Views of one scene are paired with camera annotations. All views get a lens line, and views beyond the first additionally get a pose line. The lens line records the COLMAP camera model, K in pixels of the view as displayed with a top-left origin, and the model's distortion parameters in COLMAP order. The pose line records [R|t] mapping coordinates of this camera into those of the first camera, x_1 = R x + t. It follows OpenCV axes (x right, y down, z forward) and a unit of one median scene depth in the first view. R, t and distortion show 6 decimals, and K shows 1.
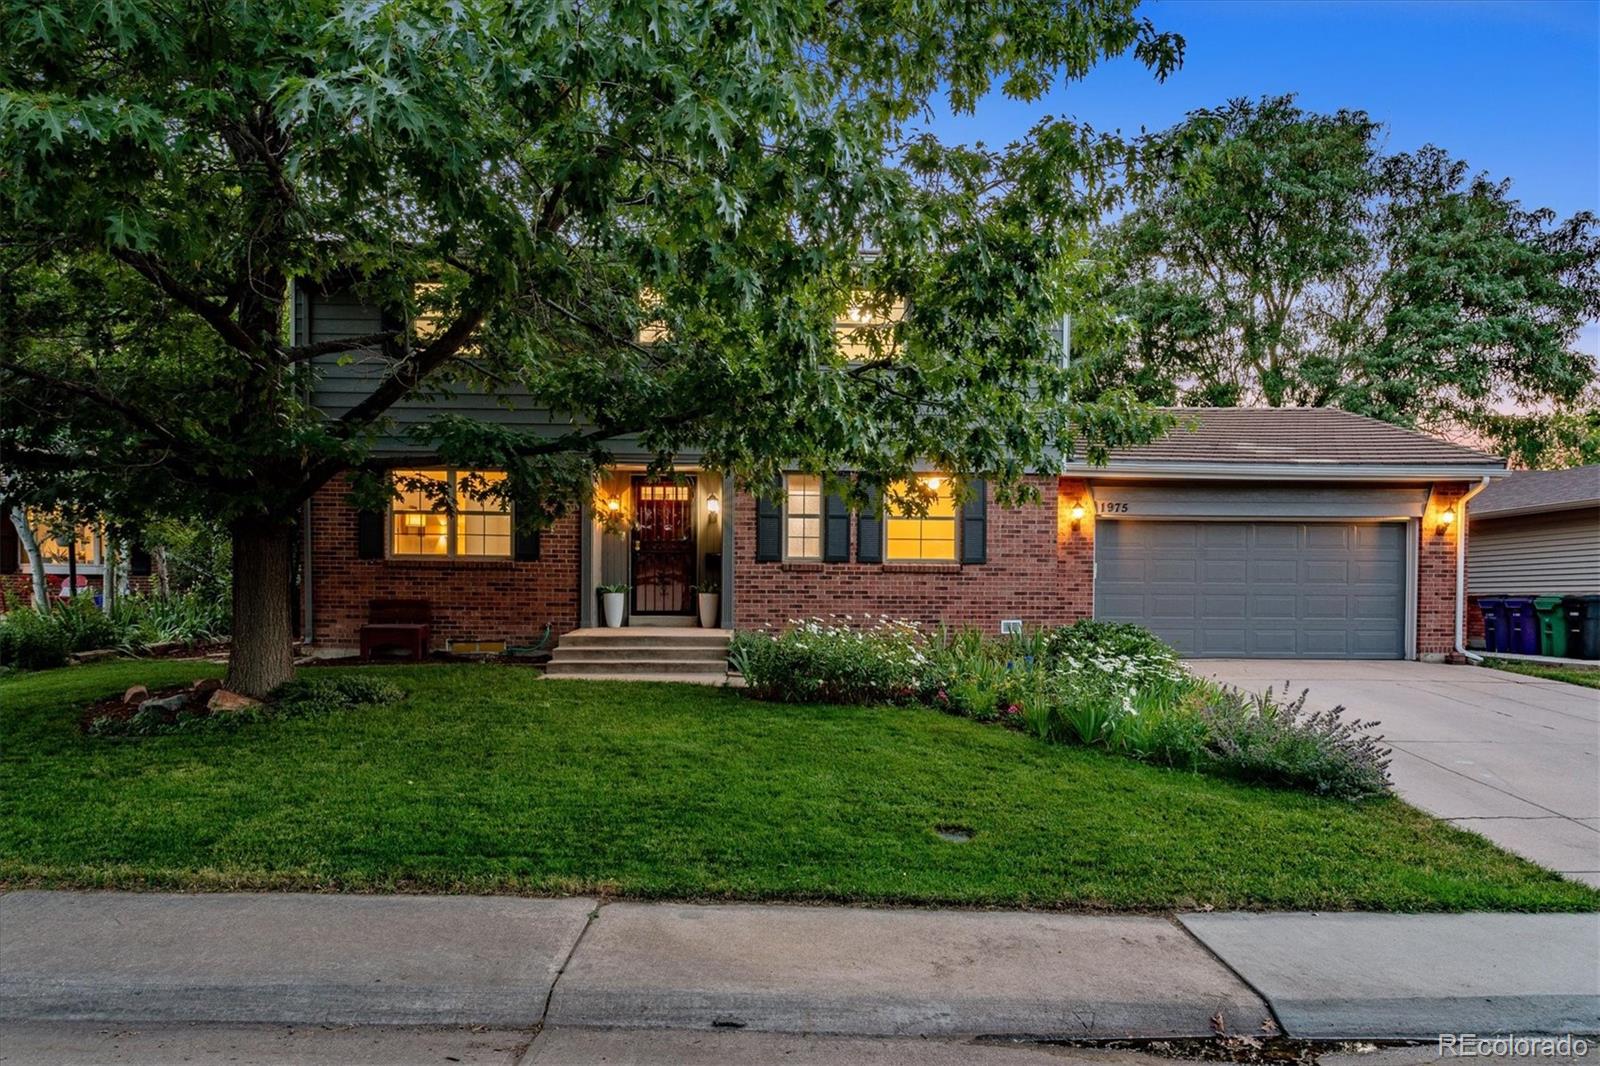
lens RADIAL K [[2120.6, 0, 800.0], [0, 2120.6, 533.0], [0, 0, 1]] dist [-0.017847, -0.006418]
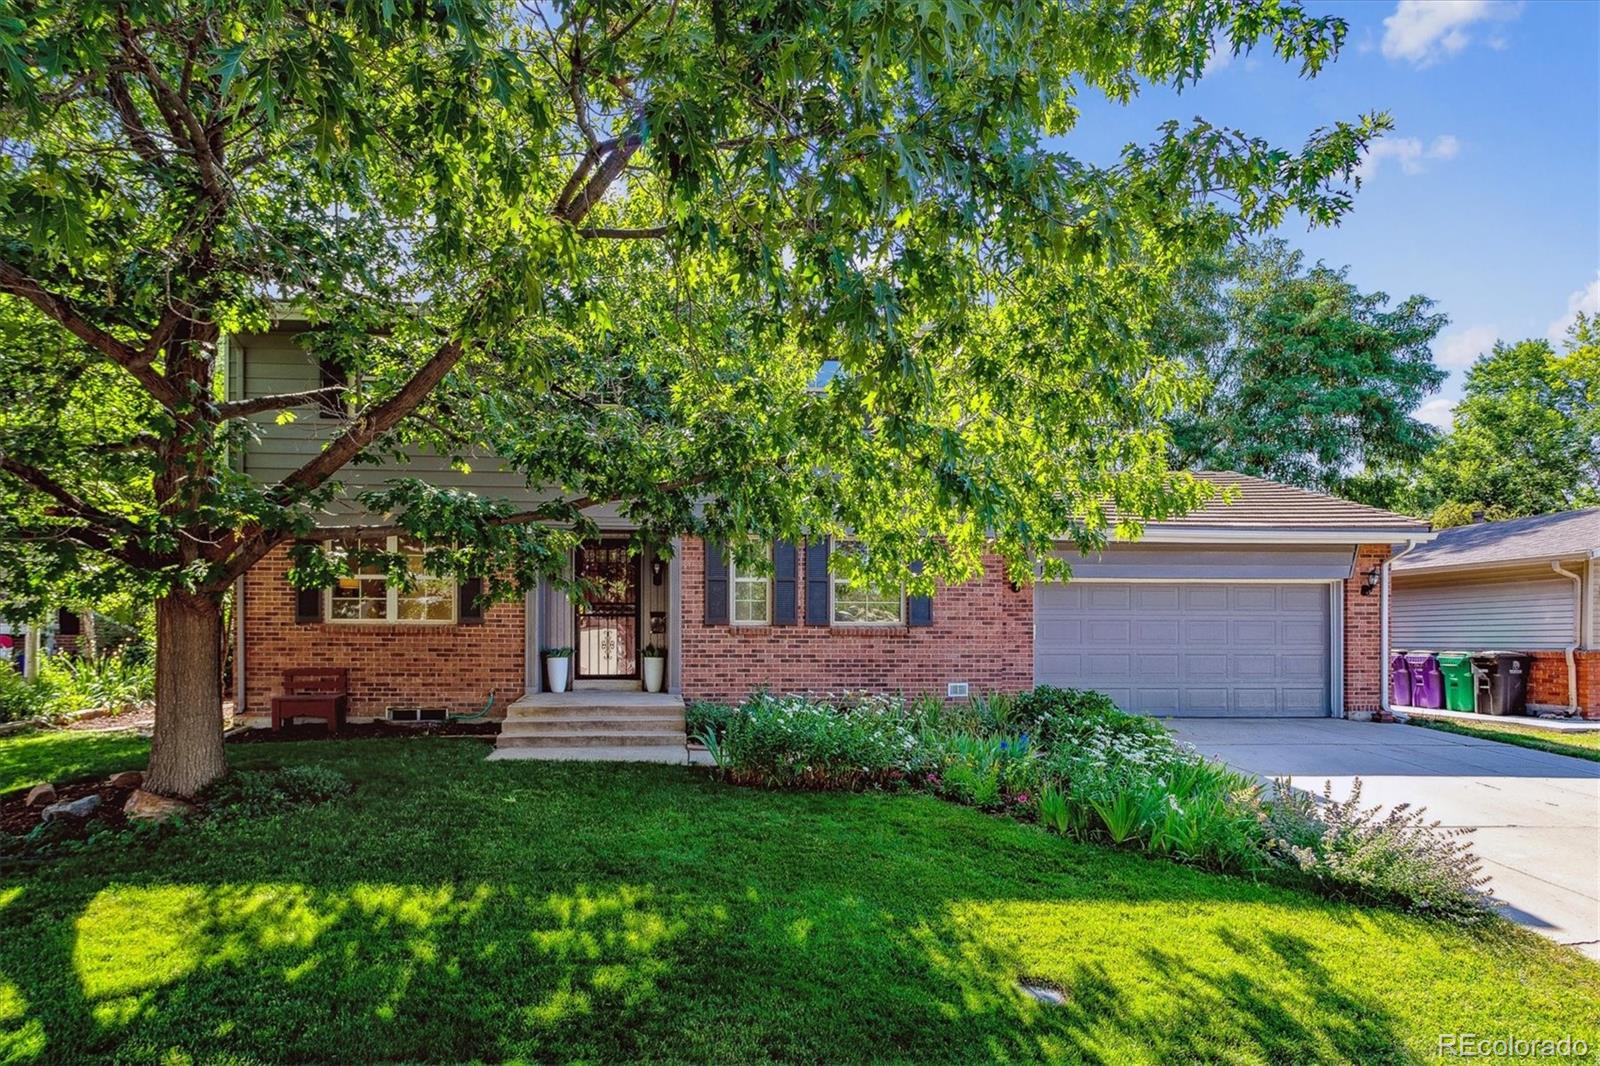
lens RADIAL K [[1751.7, 0, 800.0], [0, 1751.7, 533.0], [0, 0, 1]] dist [0.017085, -0.020562]
pose [[0.996629, 0.000530, 0.082045, -0.045043], [0.001295, 0.999753, -0.022184, -0.012131], [-0.082036, 0.022216, 0.996382, 0.185832]]
